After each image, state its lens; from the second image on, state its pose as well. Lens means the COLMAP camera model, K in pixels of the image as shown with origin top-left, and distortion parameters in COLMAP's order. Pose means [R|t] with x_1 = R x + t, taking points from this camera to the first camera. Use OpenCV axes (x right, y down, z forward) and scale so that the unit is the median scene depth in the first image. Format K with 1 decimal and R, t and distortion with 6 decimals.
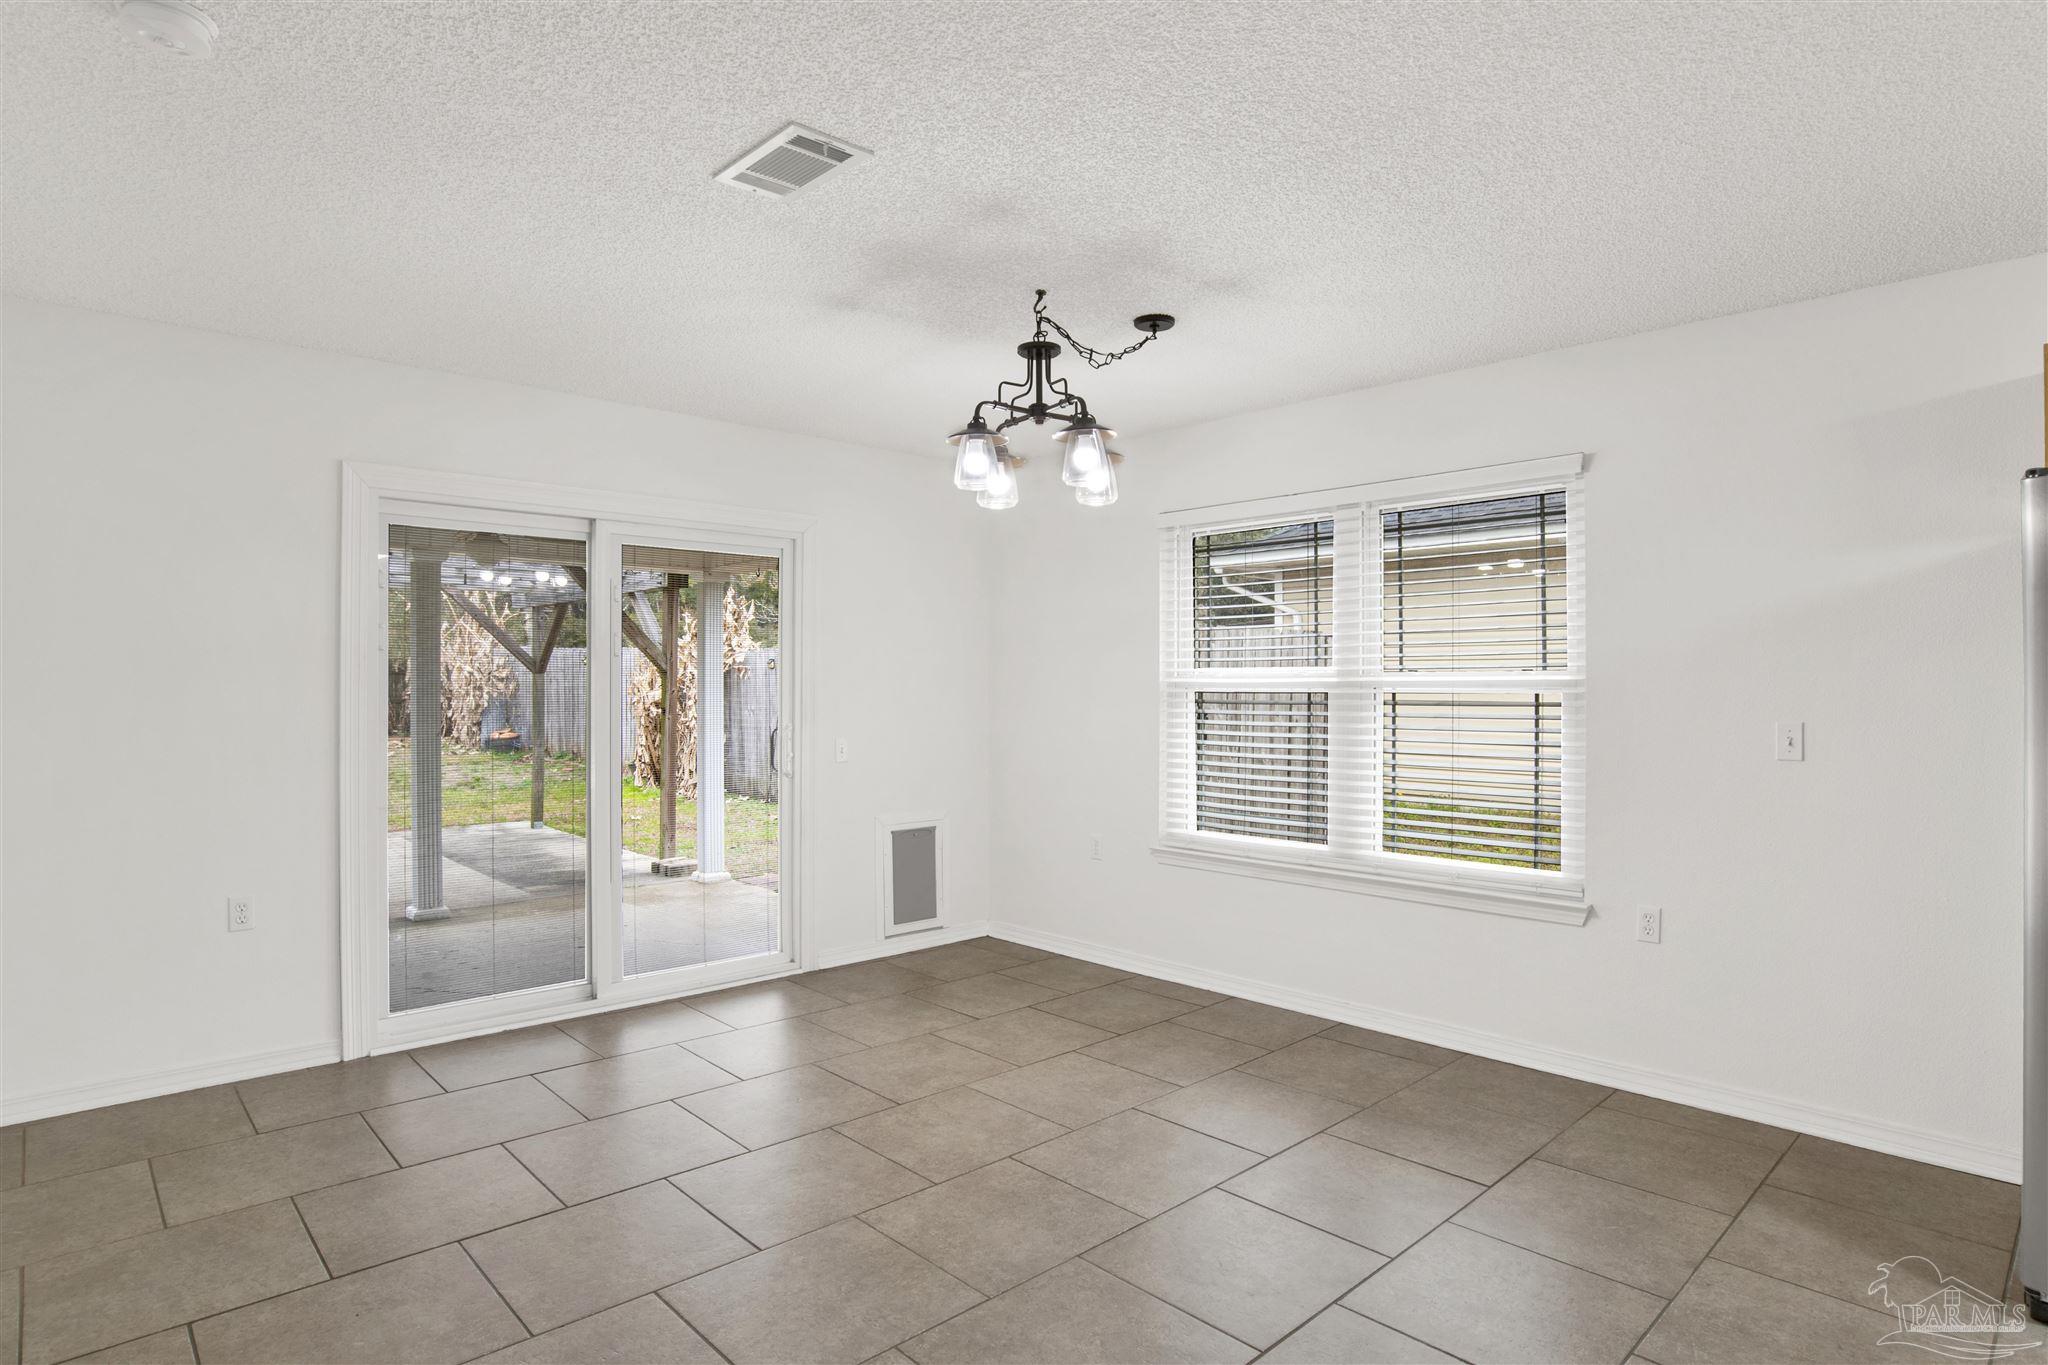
lens RADIAL K [[1111.5, 0, 1052.3], [0, 1111.5, 683.7], [0, 0, 1]] dist [-0.078808, 0.031363]
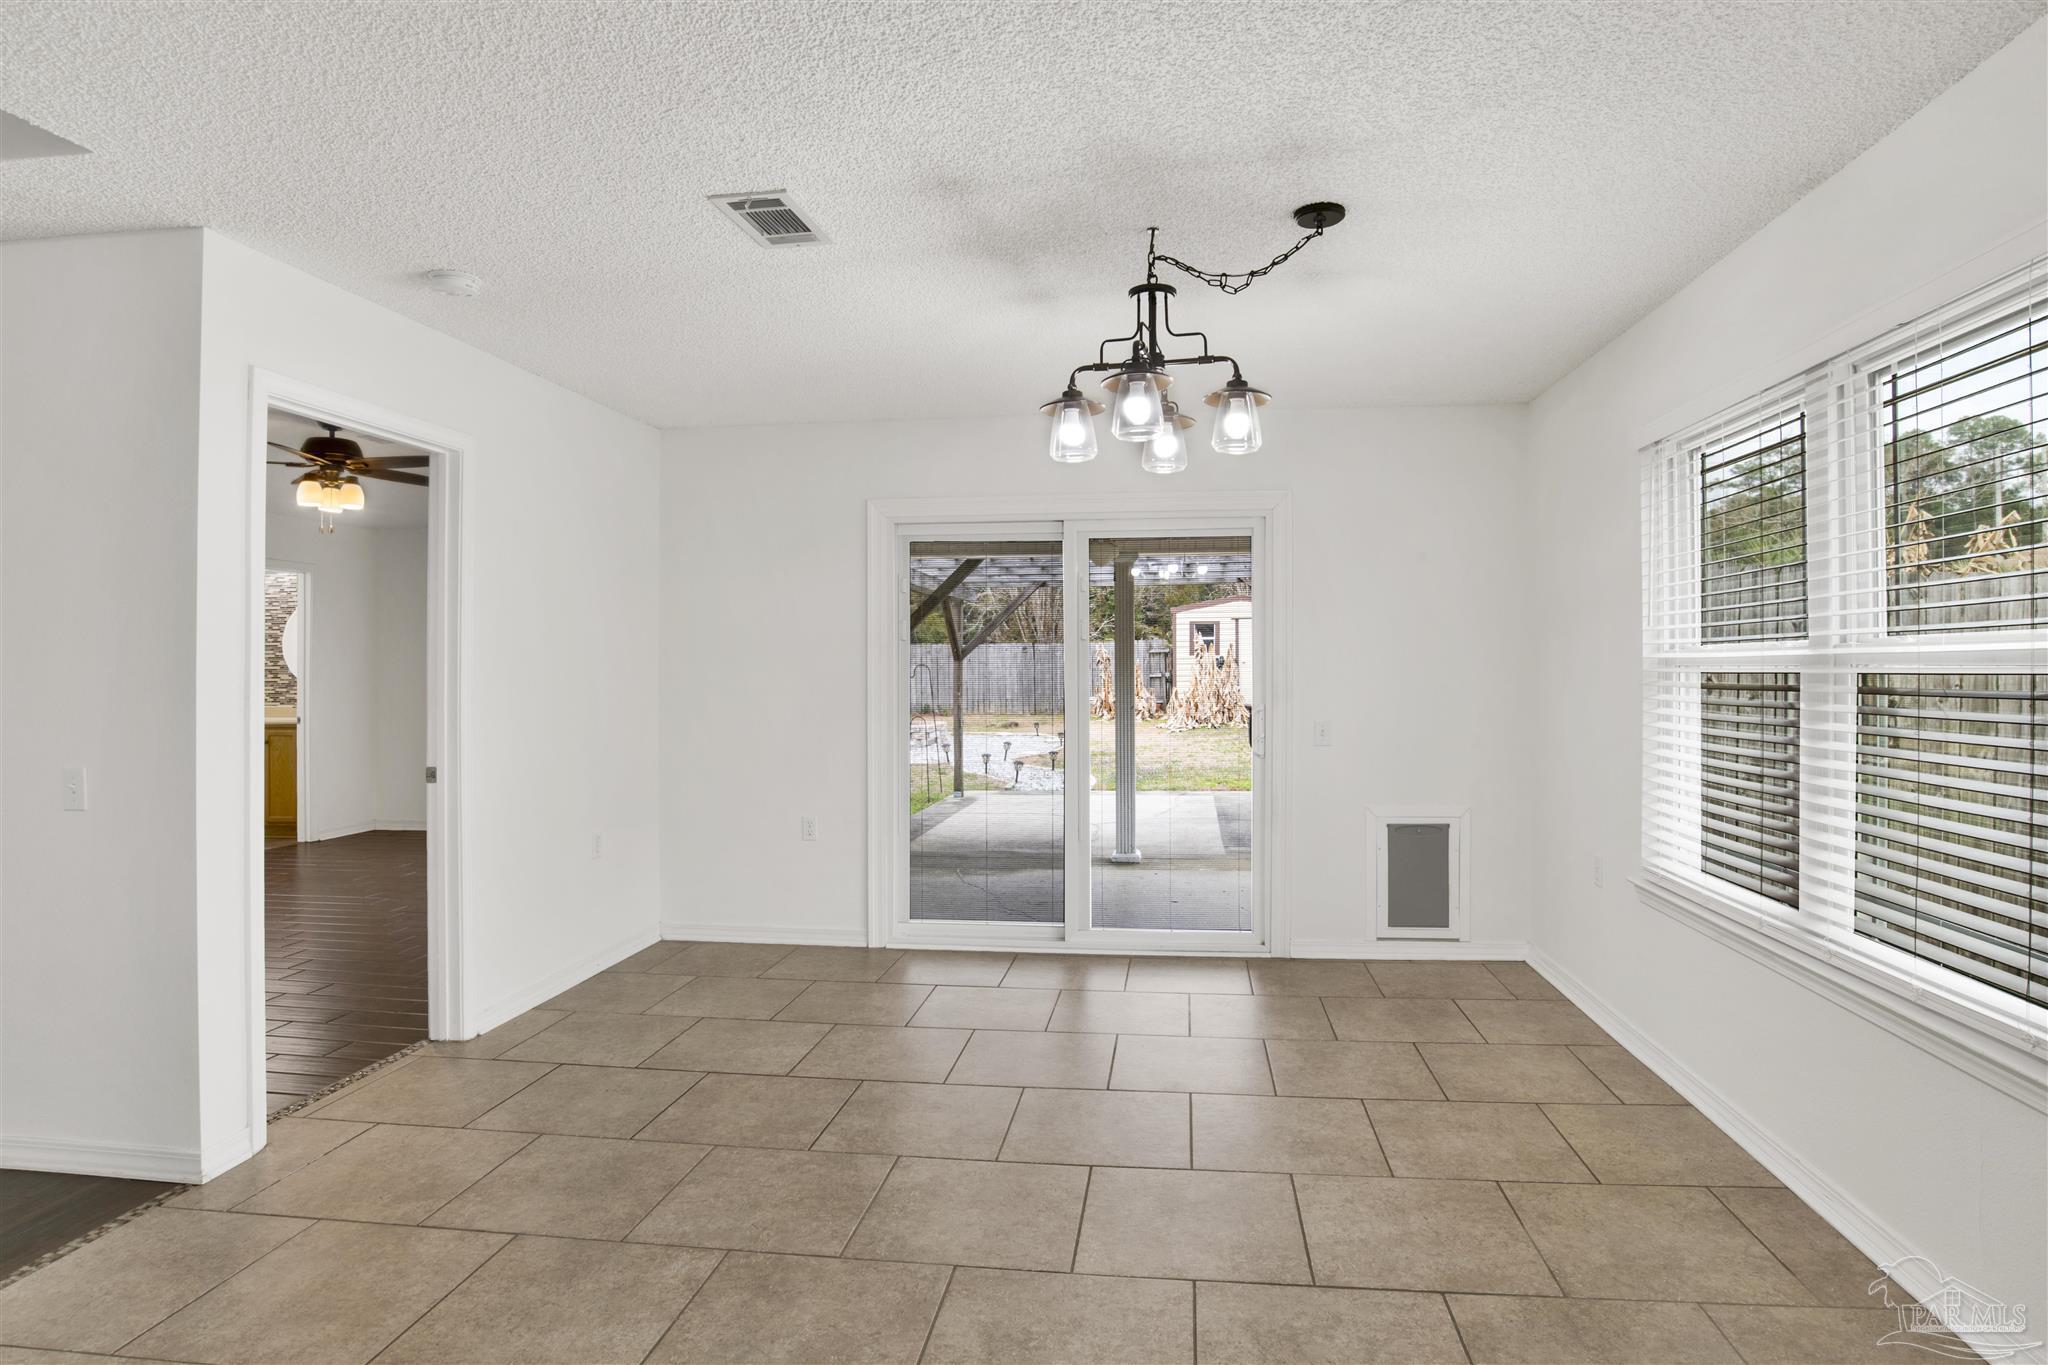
lens RADIAL K [[1084.1, 0, 1031.0], [0, 1084.1, 672.4], [0, 0, 1]] dist [-0.069044, 0.027099]
pose [[0.629435, -0.000972, -0.777053, 0.487659], [0.007634, 0.999959, 0.004932, 0.001872], [0.777016, -0.009036, 0.629416, 0.292537]]
